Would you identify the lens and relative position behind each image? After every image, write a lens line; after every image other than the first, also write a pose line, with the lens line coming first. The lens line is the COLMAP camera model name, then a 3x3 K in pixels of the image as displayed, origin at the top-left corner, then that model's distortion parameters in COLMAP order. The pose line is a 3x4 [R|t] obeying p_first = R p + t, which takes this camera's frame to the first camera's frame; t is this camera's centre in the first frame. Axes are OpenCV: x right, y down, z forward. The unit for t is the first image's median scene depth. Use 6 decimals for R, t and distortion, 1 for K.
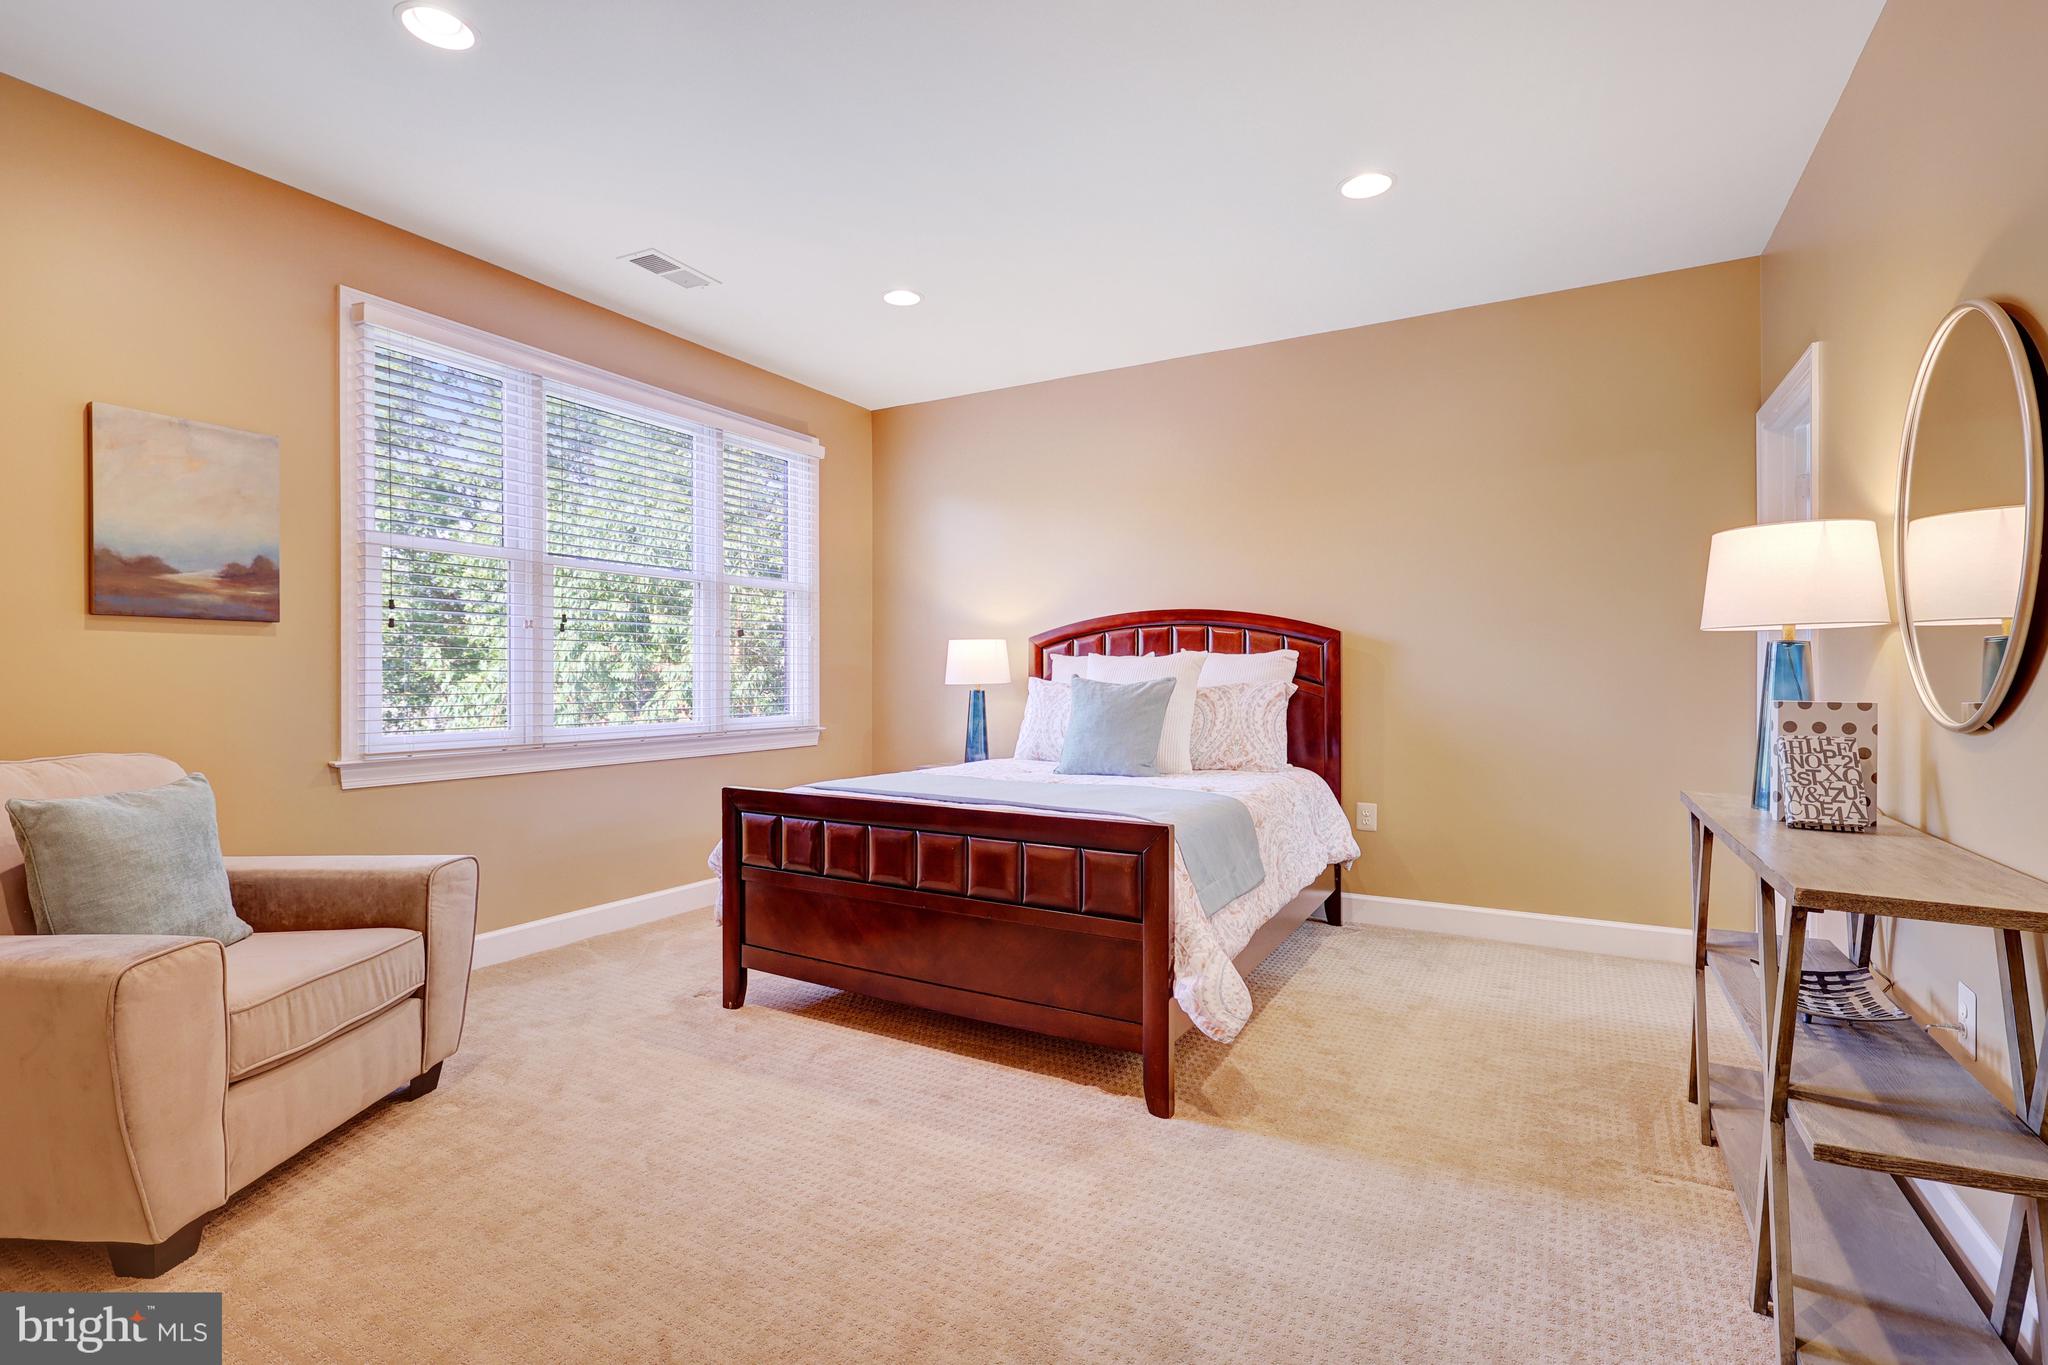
lens RADIAL K [[934.5, 0, 1025.8], [0, 934.5, 687.4], [0, 0, 1]] dist [-0.001651, -0.000060]
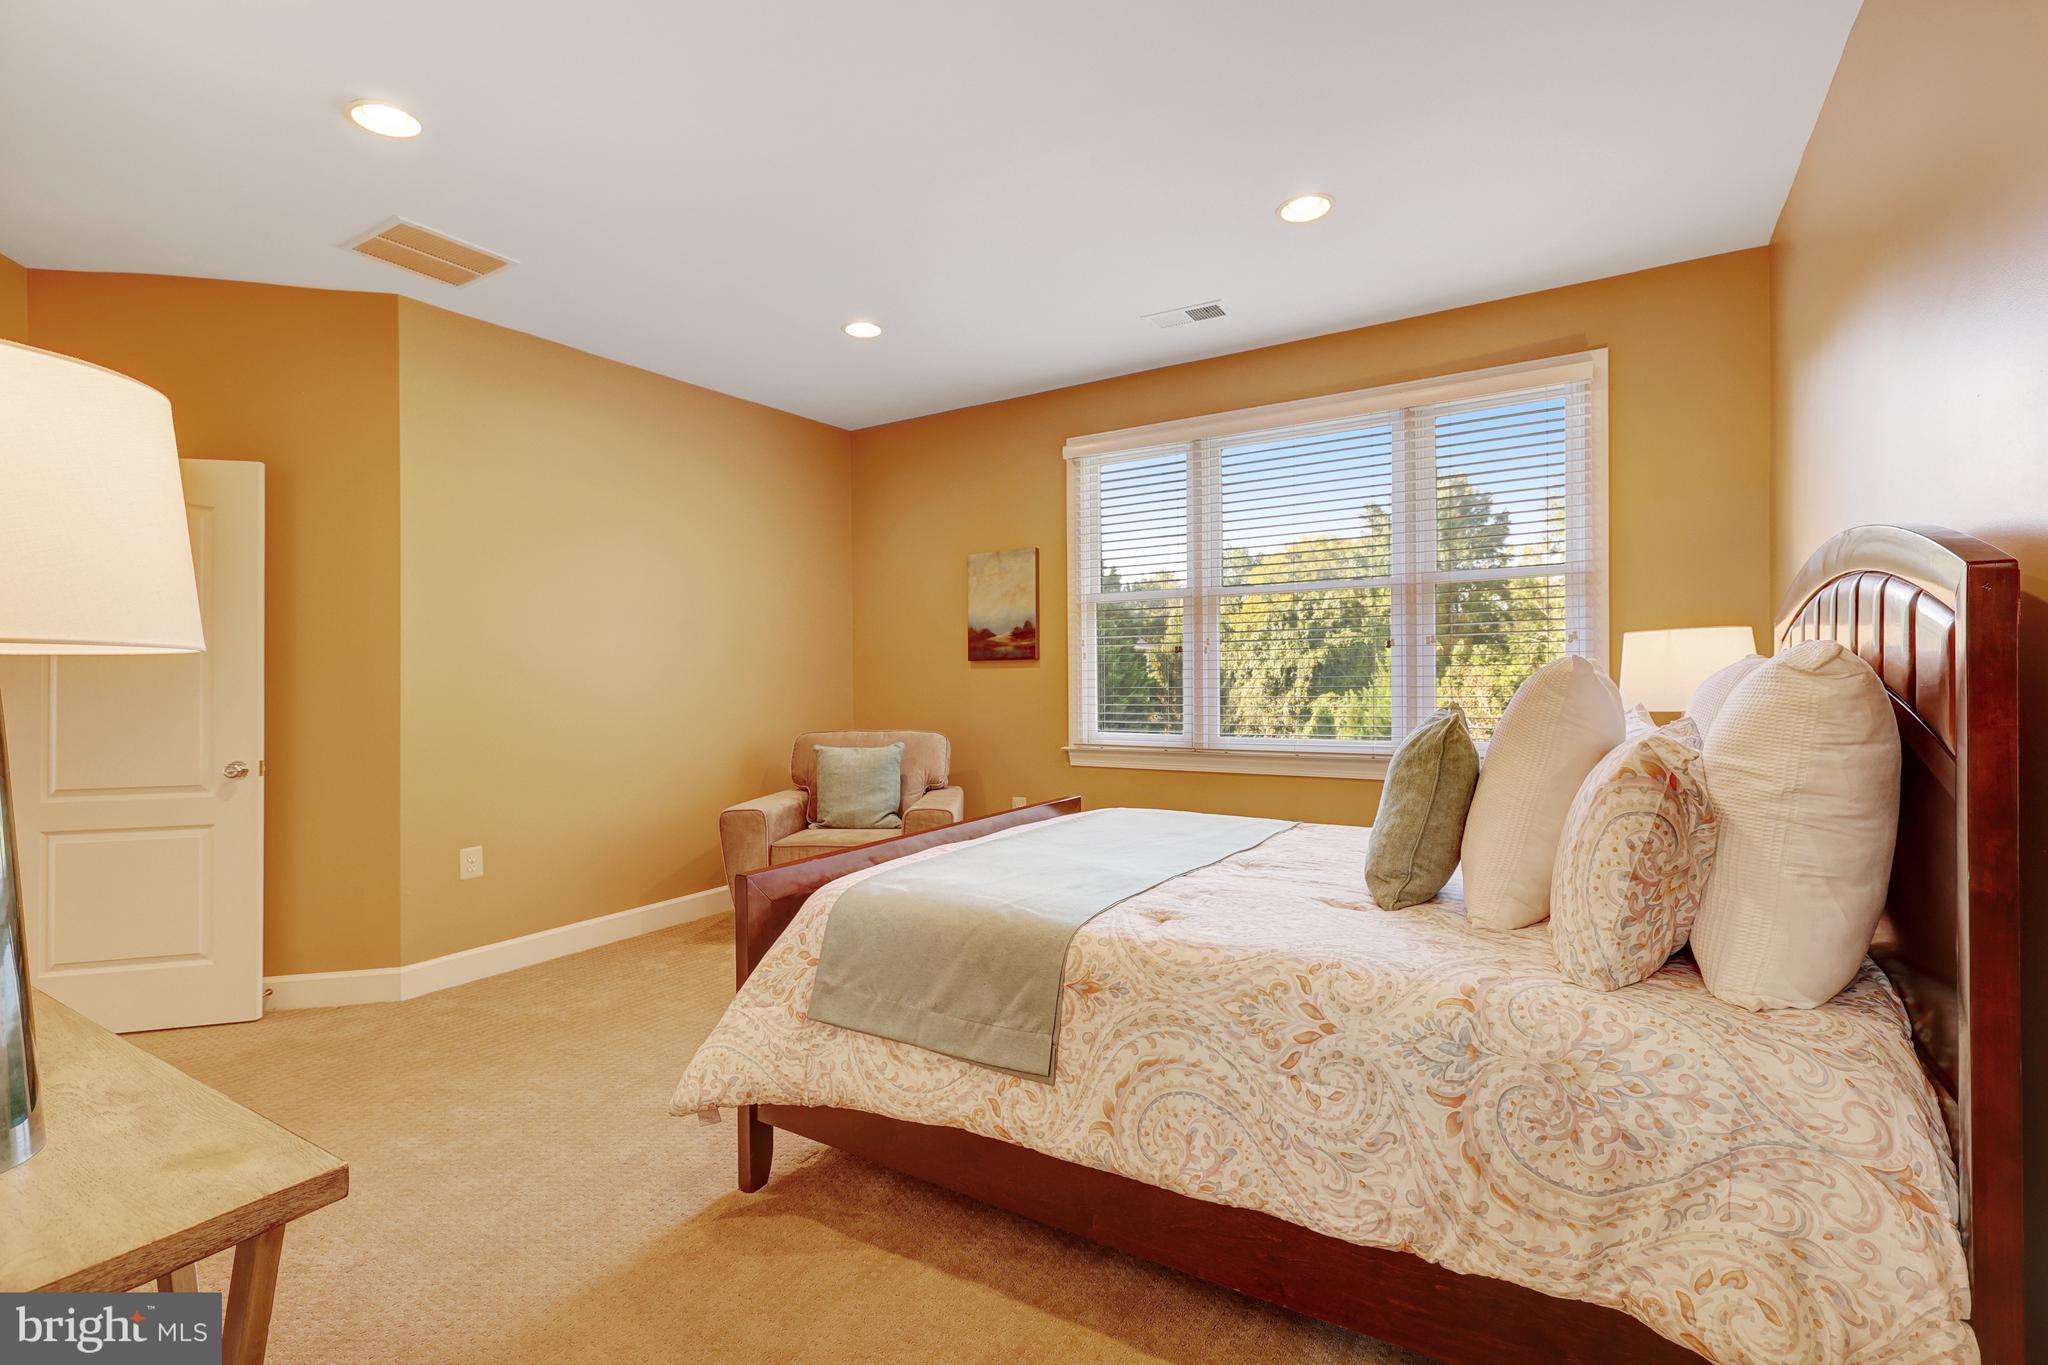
lens RADIAL K [[934.5, 0, 1026.0], [0, 934.5, 673.3], [0, 0, 1]] dist [-0.001651, -0.000060]
pose [[-0.038888, -0.001538, -0.999242, 0.877026], [0.000591, 0.999999, -0.001562, -0.043851], [0.999243, -0.000652, -0.038887, 1.068131]]
